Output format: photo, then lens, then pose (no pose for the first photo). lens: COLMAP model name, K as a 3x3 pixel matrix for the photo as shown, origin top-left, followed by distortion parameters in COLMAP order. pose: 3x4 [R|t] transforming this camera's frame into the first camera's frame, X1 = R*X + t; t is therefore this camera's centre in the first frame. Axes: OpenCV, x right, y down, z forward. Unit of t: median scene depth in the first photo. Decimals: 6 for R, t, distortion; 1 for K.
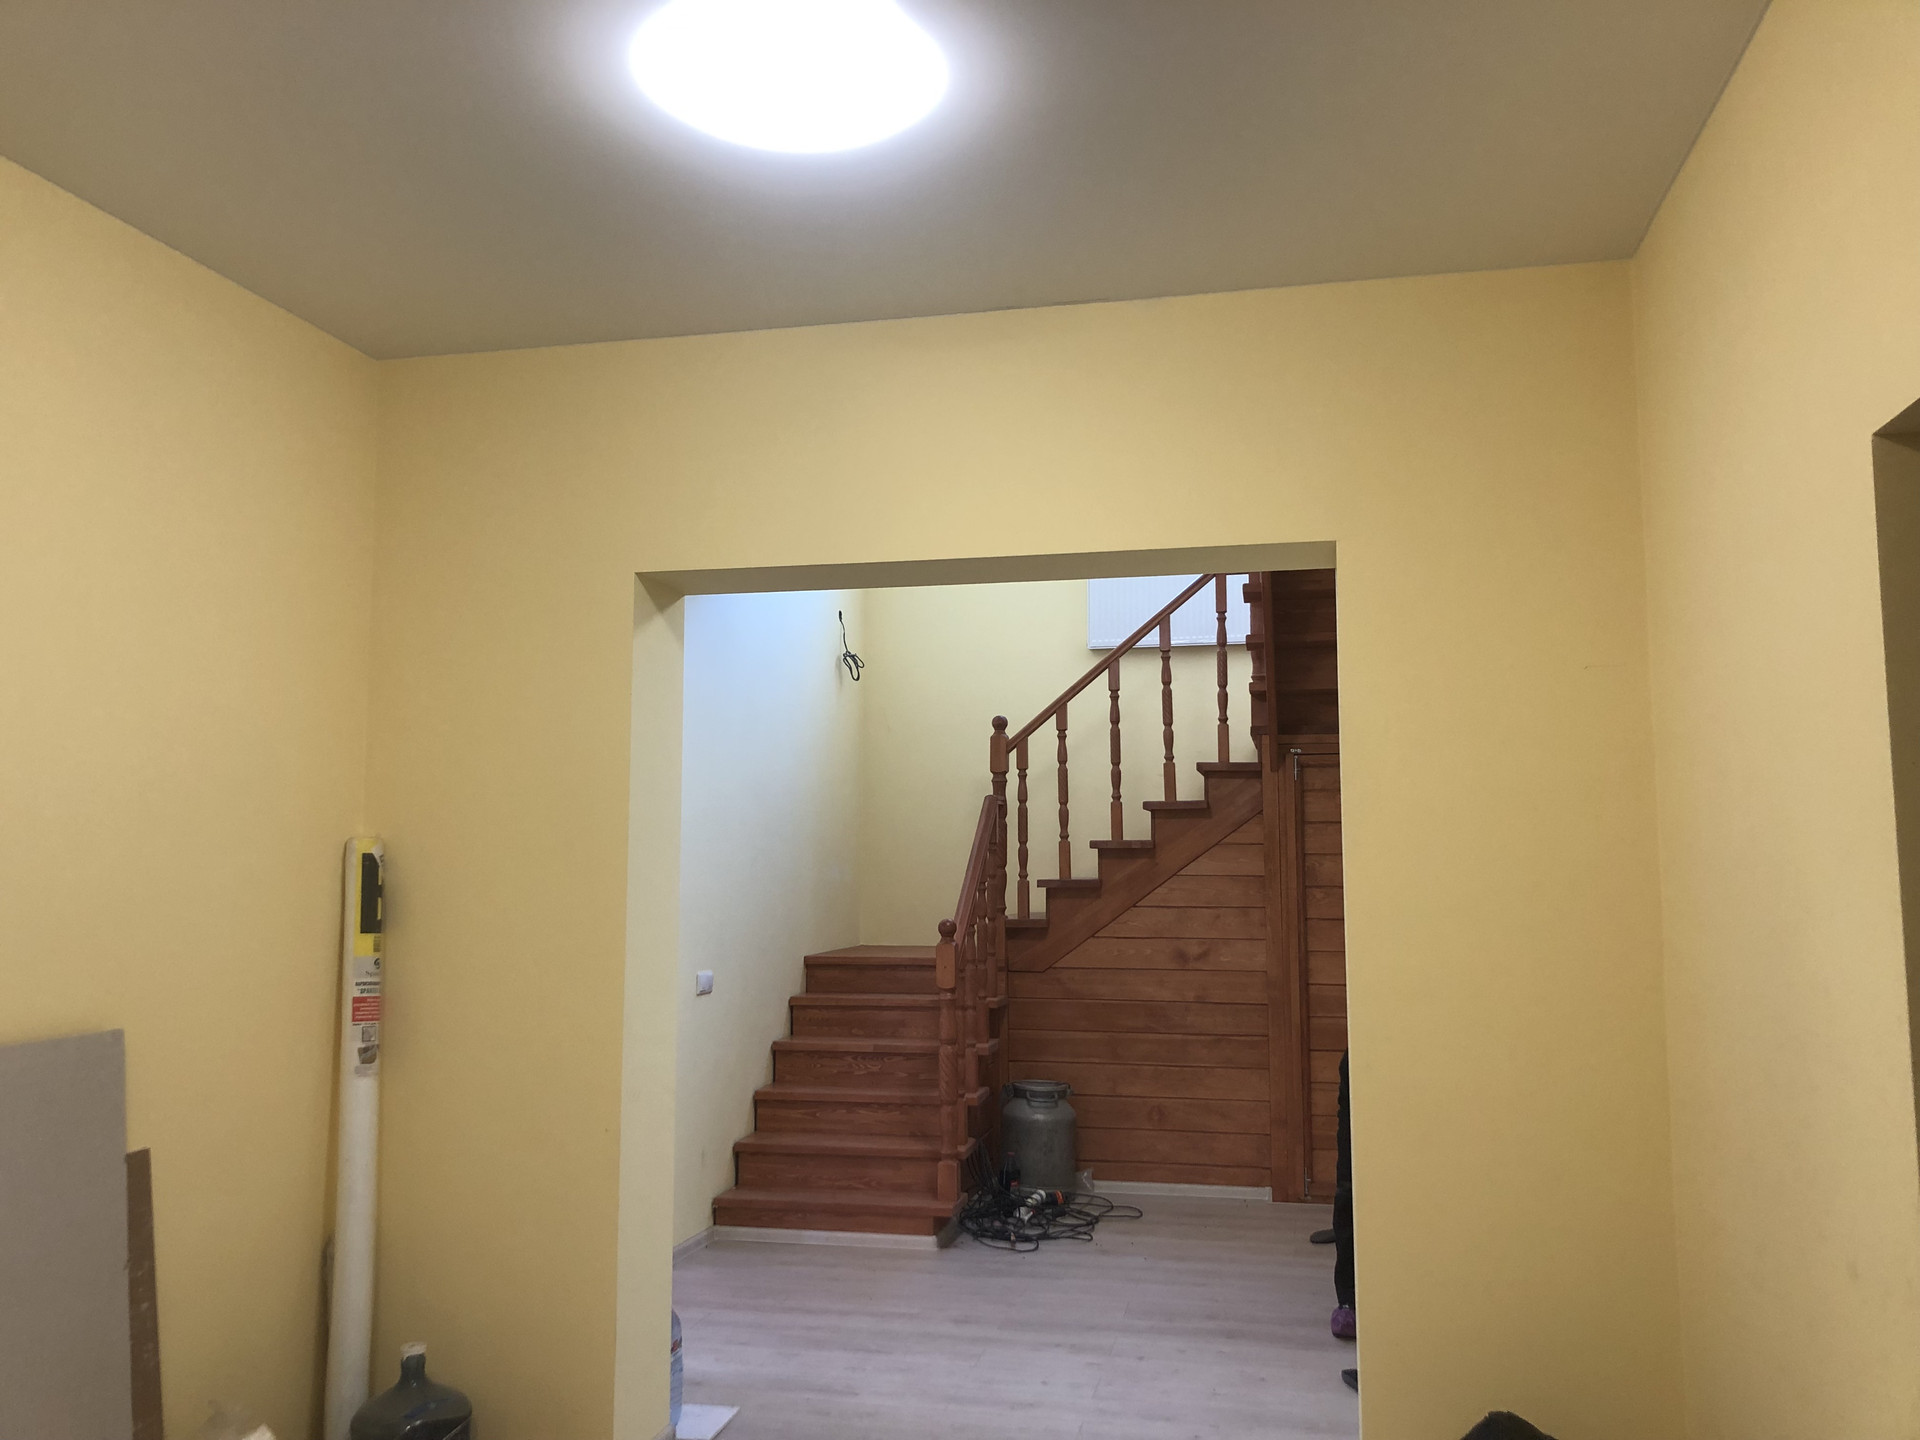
lens RADIAL K [[1573.7, 0, 947.9], [0, 1573.7, 658.6], [0, 0, 1]] dist [0.038095, -0.023438]
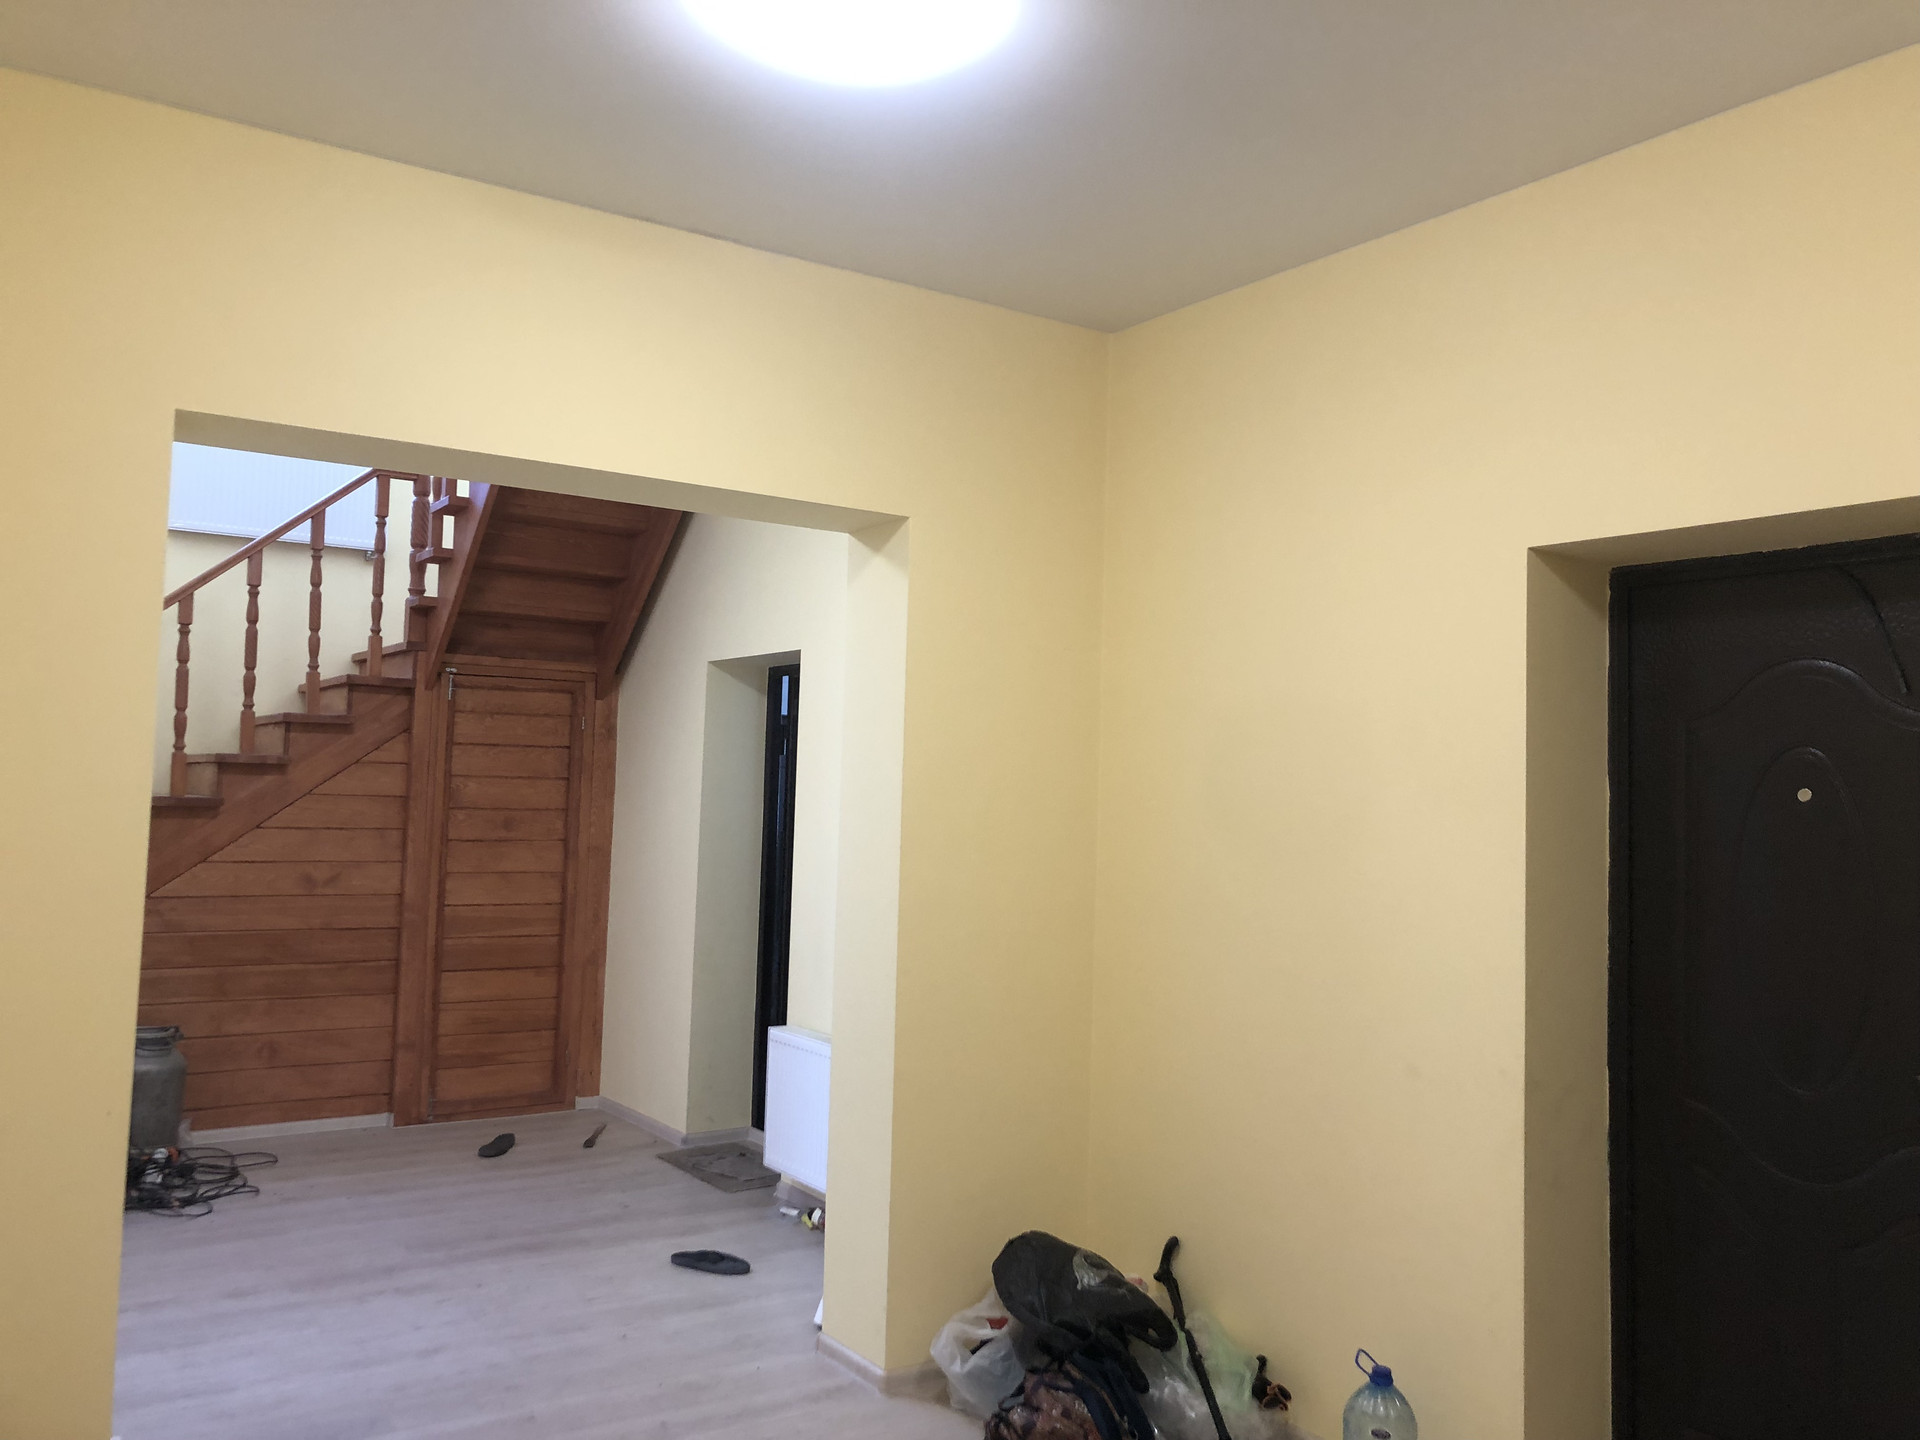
lens RADIAL K [[1573.7, 0, 960.0], [0, 1573.7, 702.7], [0, 0, 1]] dist [0.038095, -0.023438]
pose [[0.681677, 0.063717, 0.728873, -0.277885], [-0.124498, 0.991774, 0.029738, 0.010001], [-0.720983, -0.111015, 0.684002, 0.100706]]
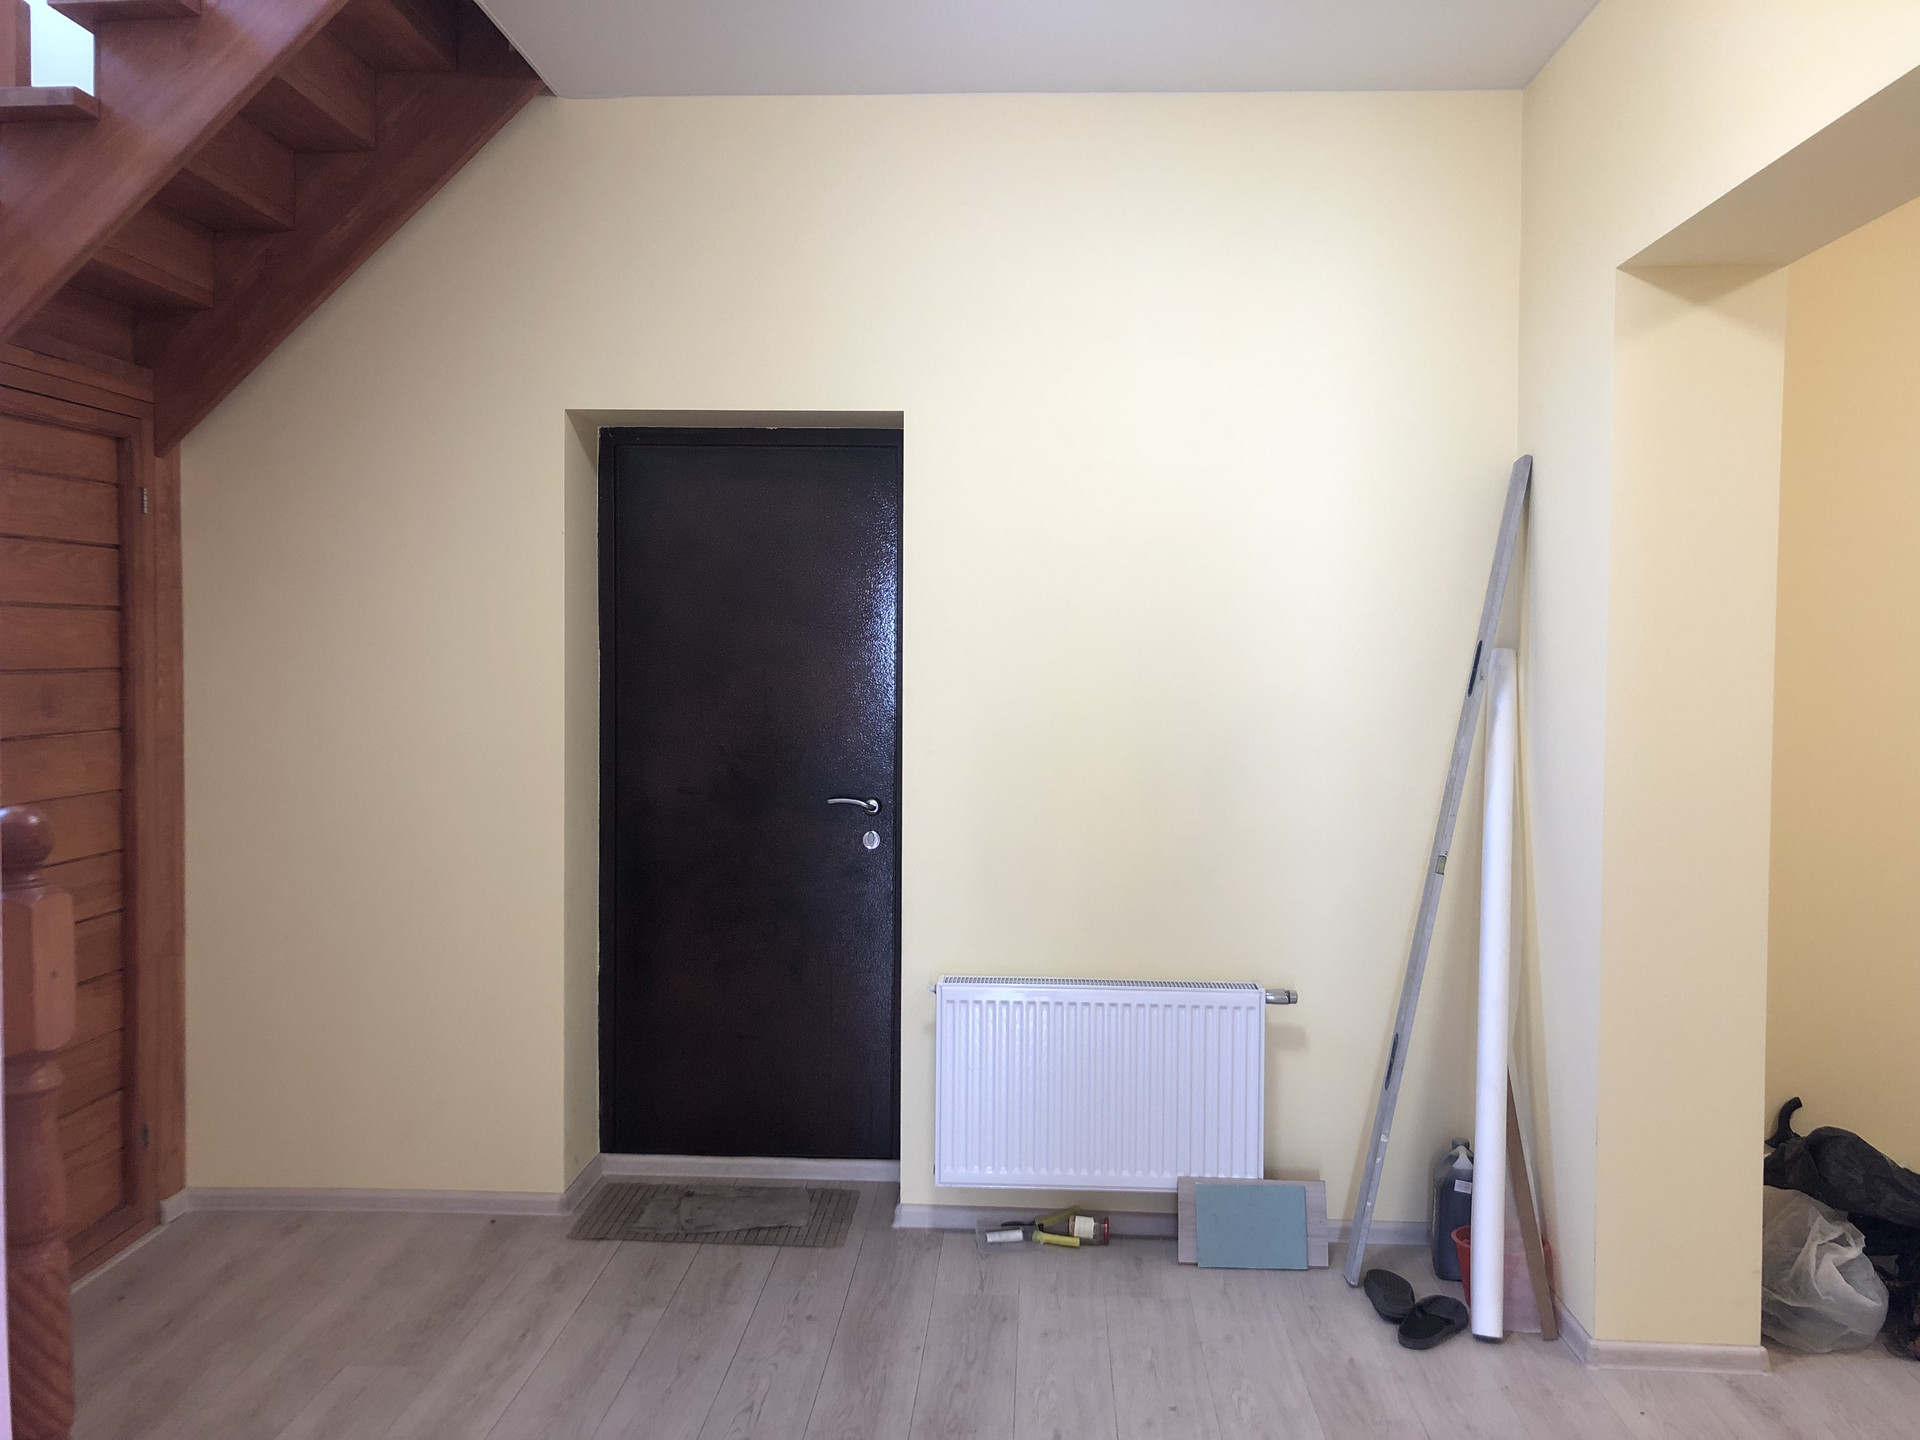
lens RADIAL K [[1573.7, 0, 968.2], [0, 1573.7, 710.6], [0, 0, 1]] dist [0.038095, -0.023438]
pose [[-0.175571, -0.037880, 0.983738, -0.271486], [-0.137672, 0.990385, 0.013566, 0.108912], [-0.974793, -0.133051, -0.179098, 0.795617]]
